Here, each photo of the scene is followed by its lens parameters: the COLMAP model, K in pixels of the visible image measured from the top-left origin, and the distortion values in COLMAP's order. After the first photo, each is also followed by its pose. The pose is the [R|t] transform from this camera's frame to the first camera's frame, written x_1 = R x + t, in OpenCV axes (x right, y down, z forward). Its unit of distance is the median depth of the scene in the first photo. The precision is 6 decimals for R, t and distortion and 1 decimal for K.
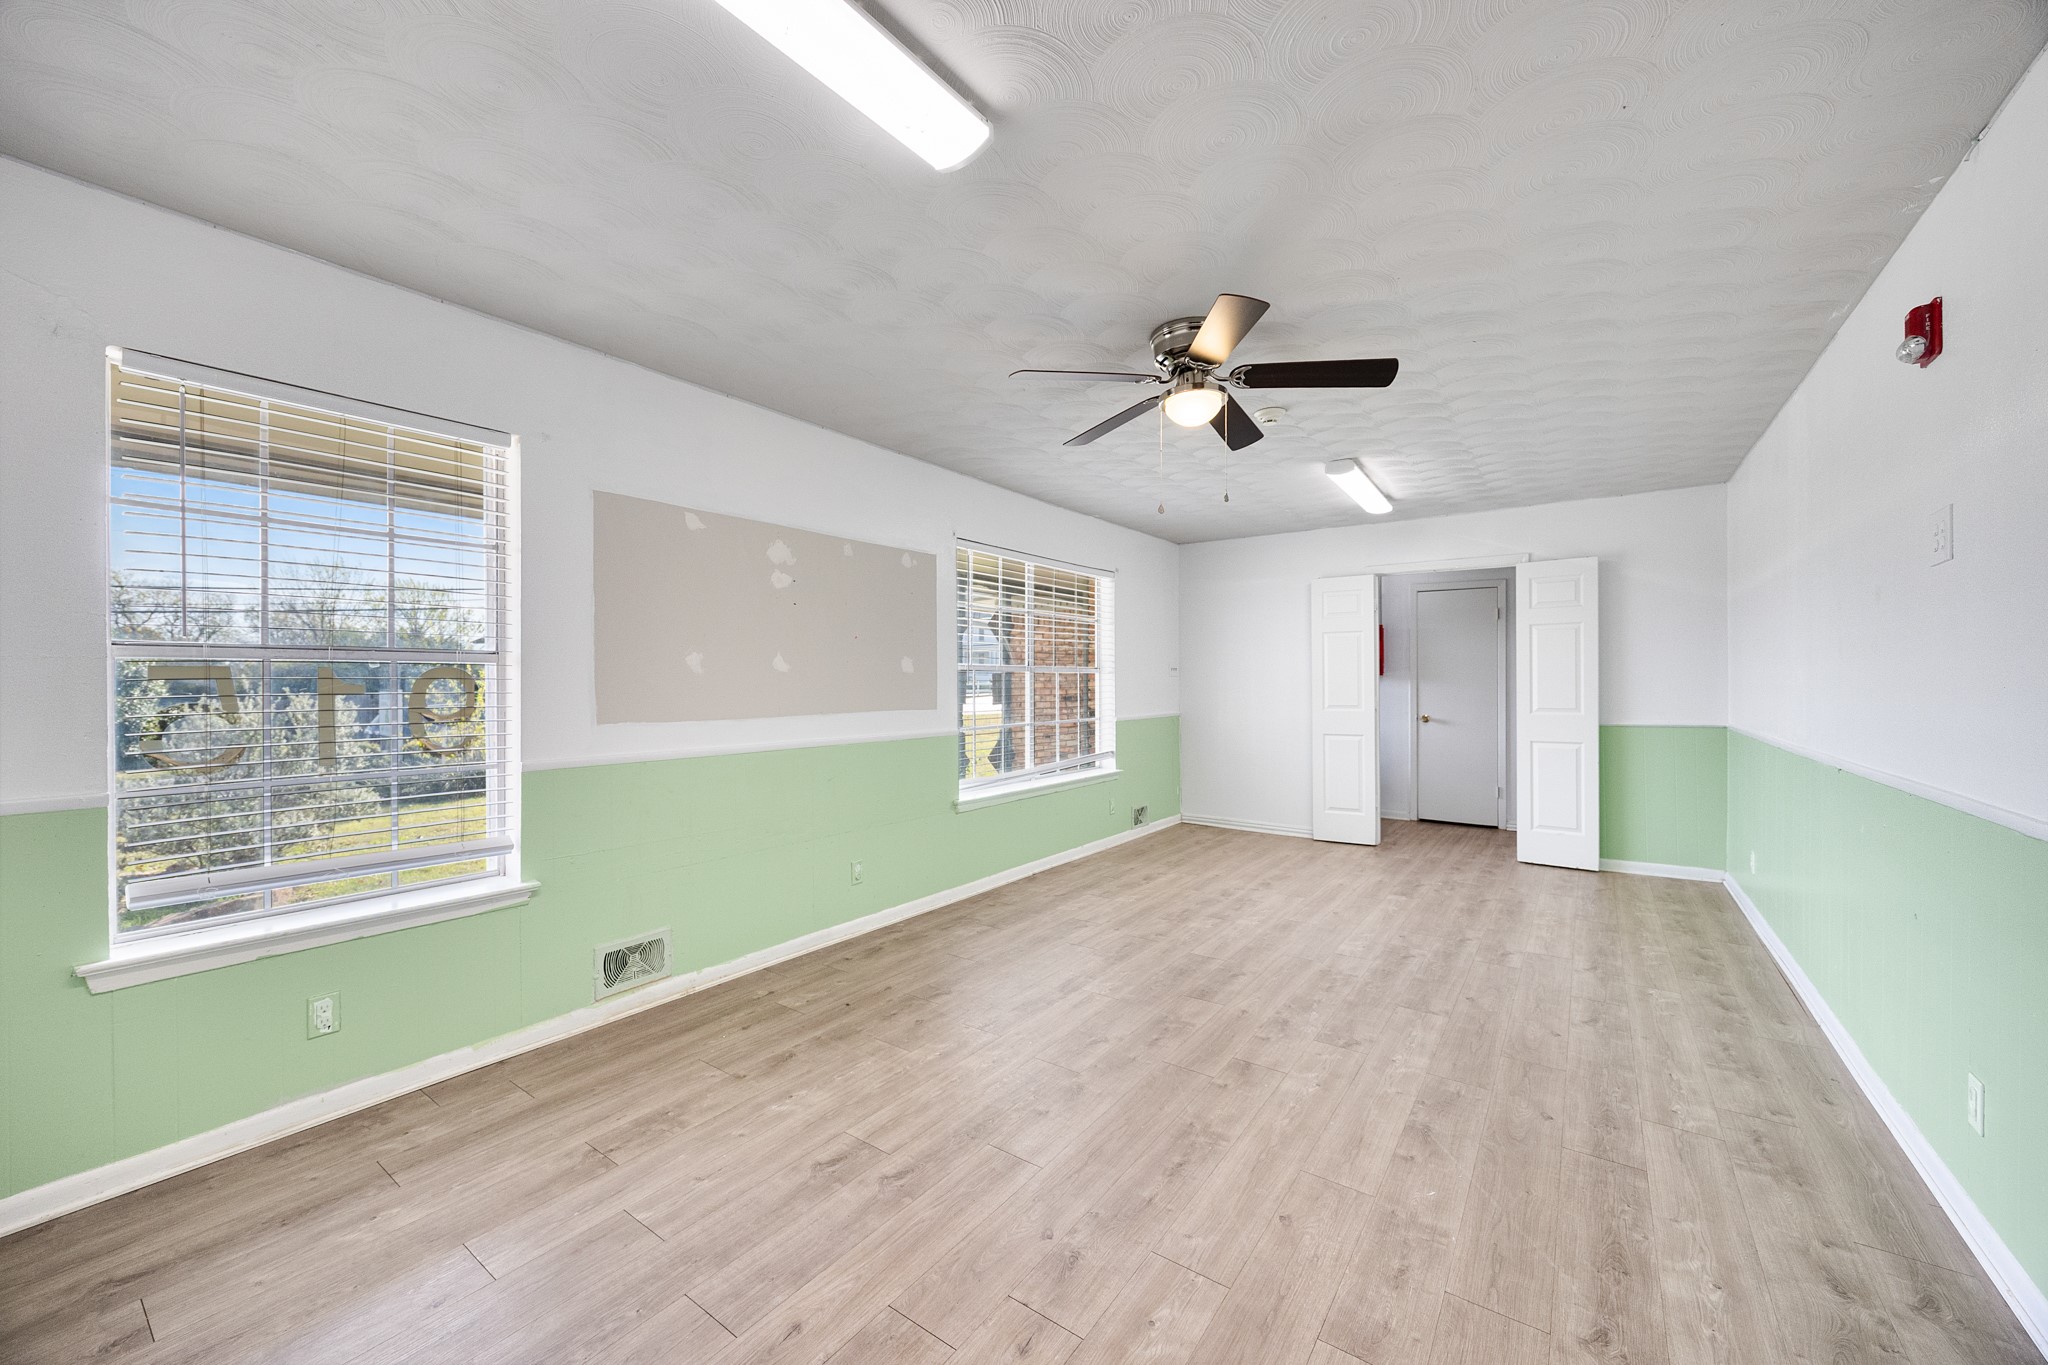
lens RADIAL K [[763.3, 0, 1024.1], [0, 763.3, 676.0], [0, 0, 1]] dist [-0.000380, -0.000516]
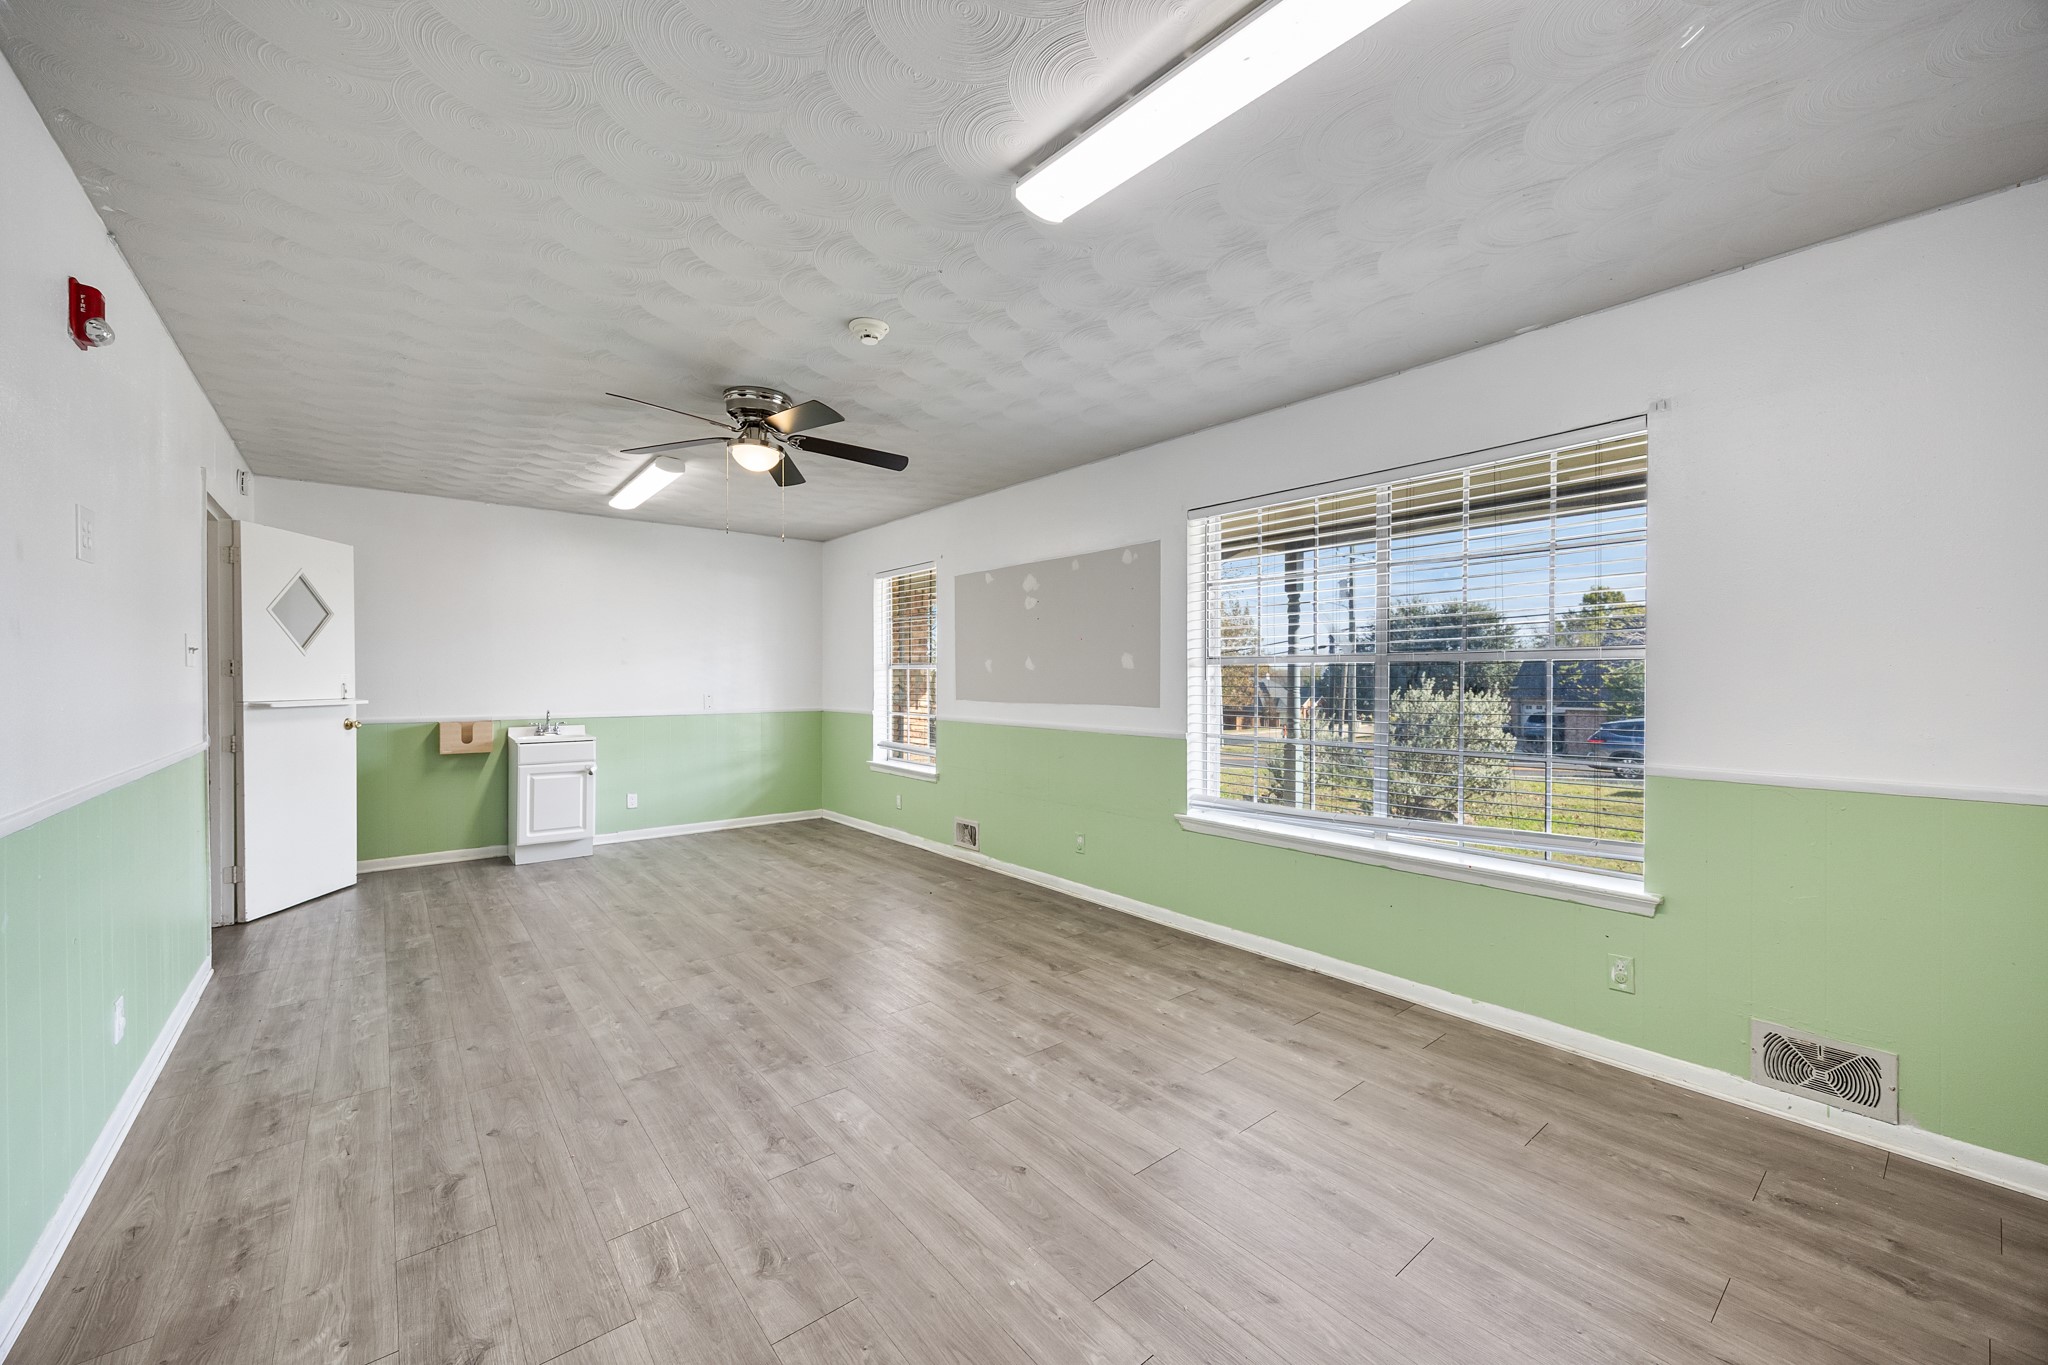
lens RADIAL K [[763.3, 0, 1024.1], [0, 763.3, 676.0], [0, 0, 1]] dist [-0.000380, -0.000516]
pose [[-0.228569, 0.000108, -0.973528, 1.239169], [0.007951, 0.999967, -0.001756, 0.008627], [0.973495, -0.008142, -0.228563, 1.591467]]
